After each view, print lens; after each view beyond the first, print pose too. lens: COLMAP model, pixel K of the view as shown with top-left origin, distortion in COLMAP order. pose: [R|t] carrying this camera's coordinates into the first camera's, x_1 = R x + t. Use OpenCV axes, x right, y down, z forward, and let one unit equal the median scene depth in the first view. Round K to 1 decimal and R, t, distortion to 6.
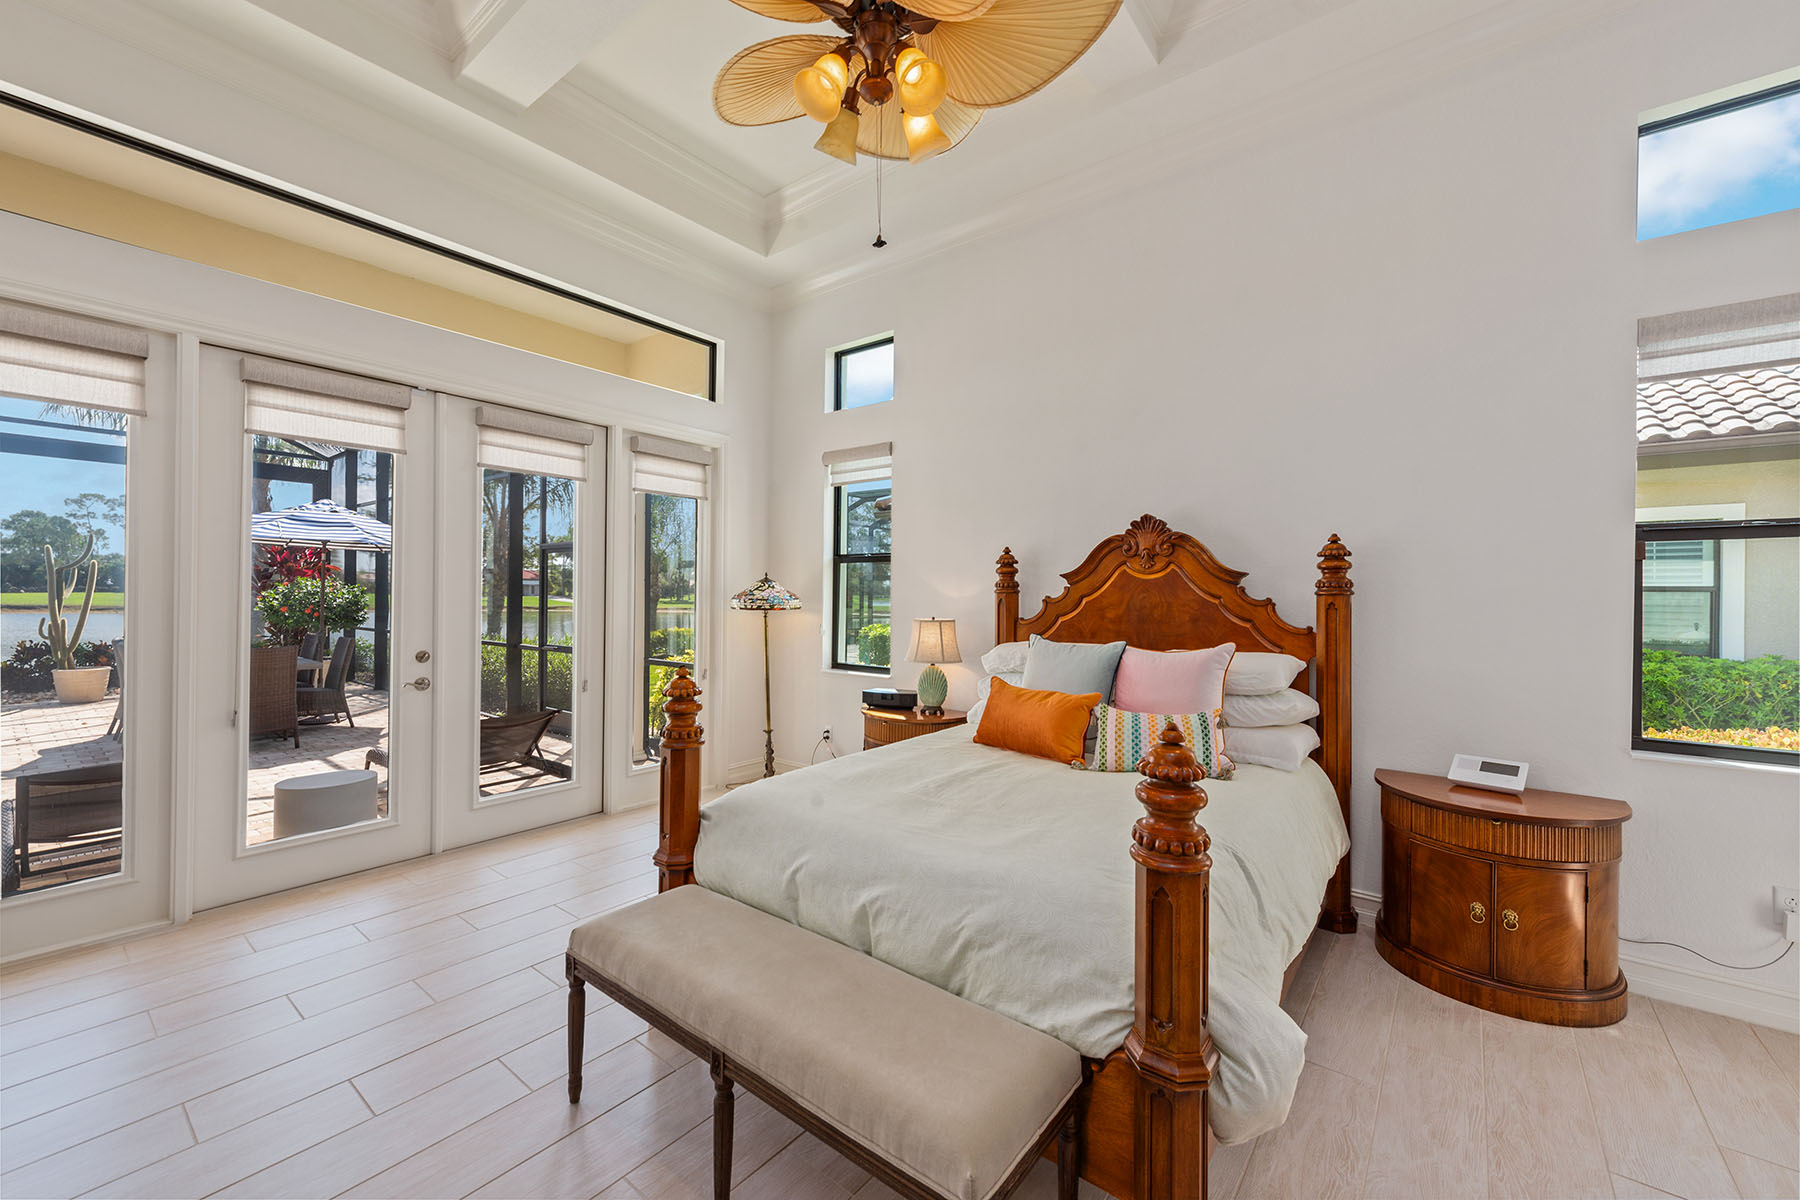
lens RADIAL K [[717.1, 0, 898.7], [0, 717.1, 588.8], [0, 0, 1]] dist [0.009042, -0.000018]
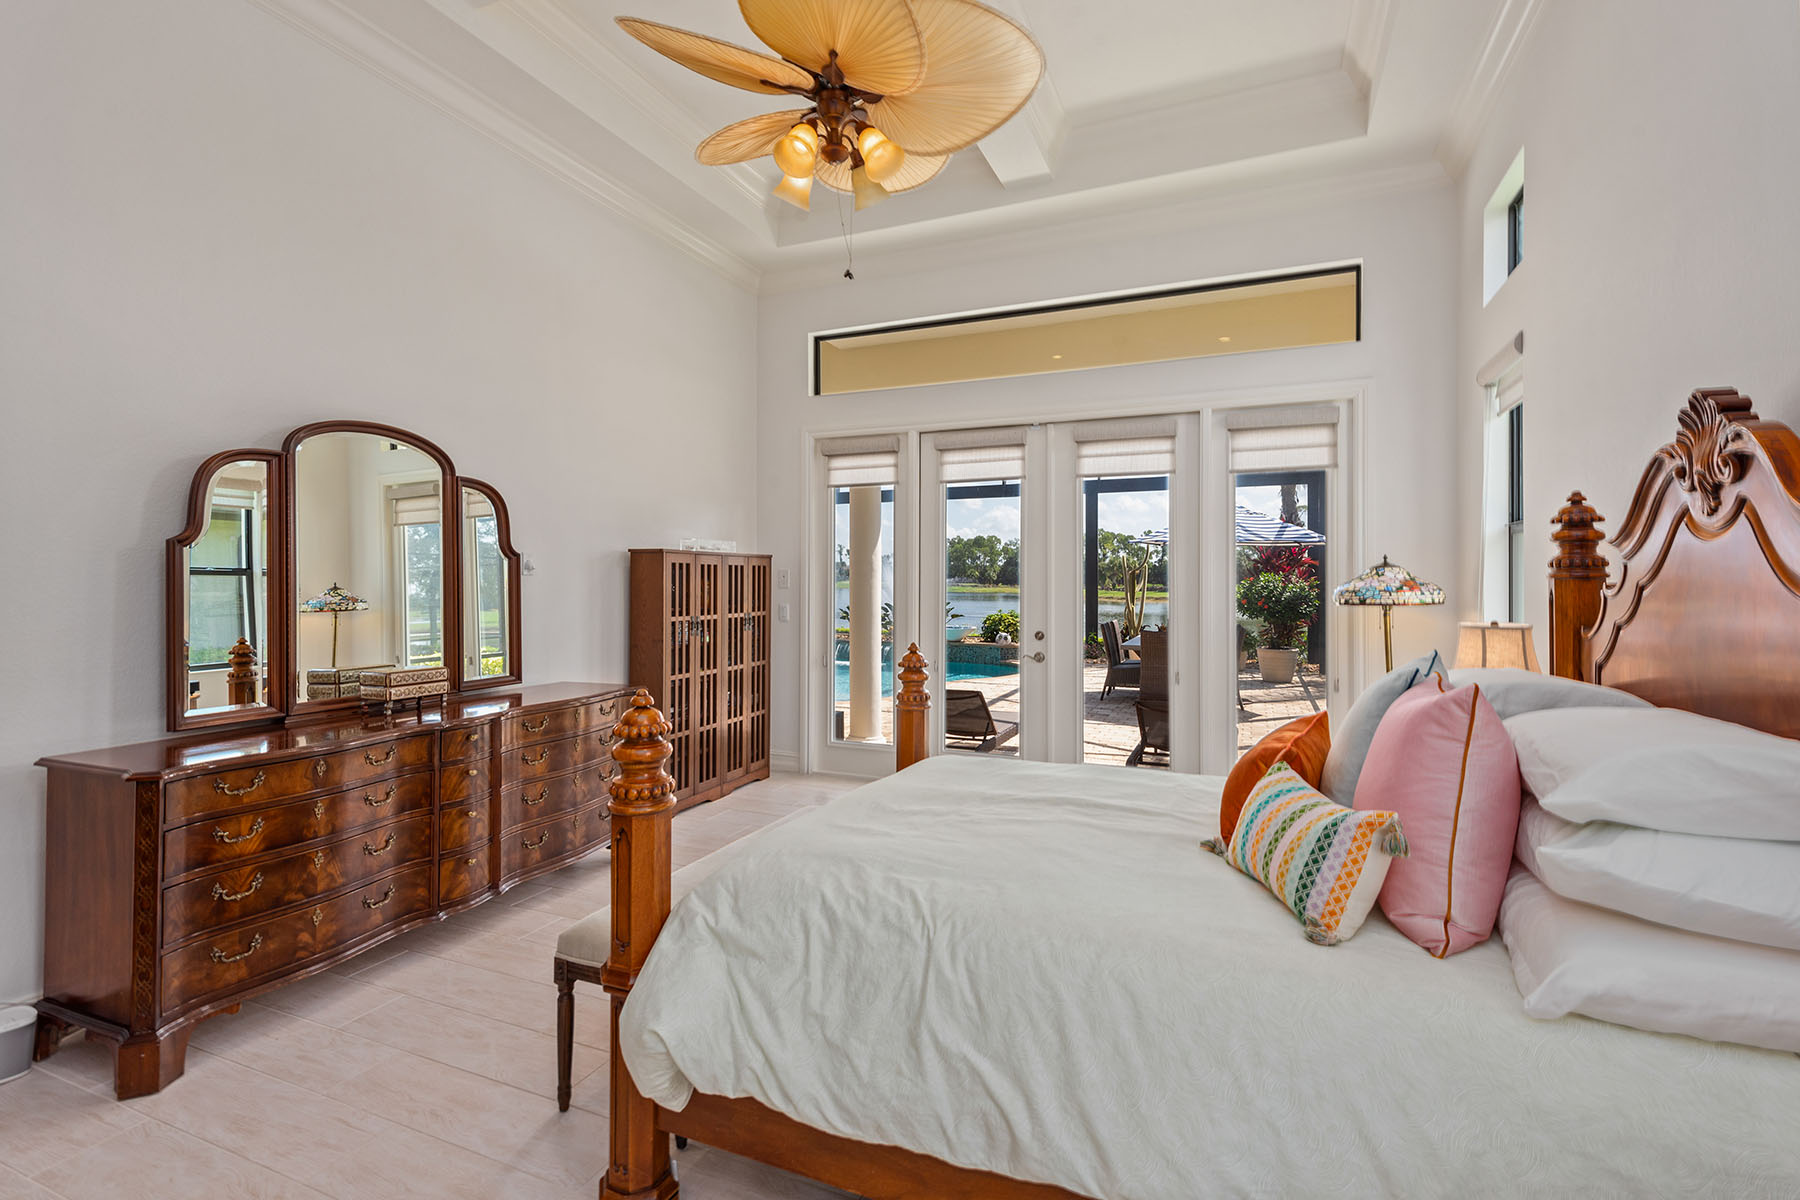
lens RADIAL K [[818.3, 0, 901.1], [0, 818.3, 579.5], [0, 0, 1]] dist [-0.000327, -0.000025]
pose [[0.246998, -0.013874, -0.968917, 0.624240], [0.009923, 0.999881, -0.011788, 0.009130], [0.968965, -0.006703, 0.247107, 0.379335]]
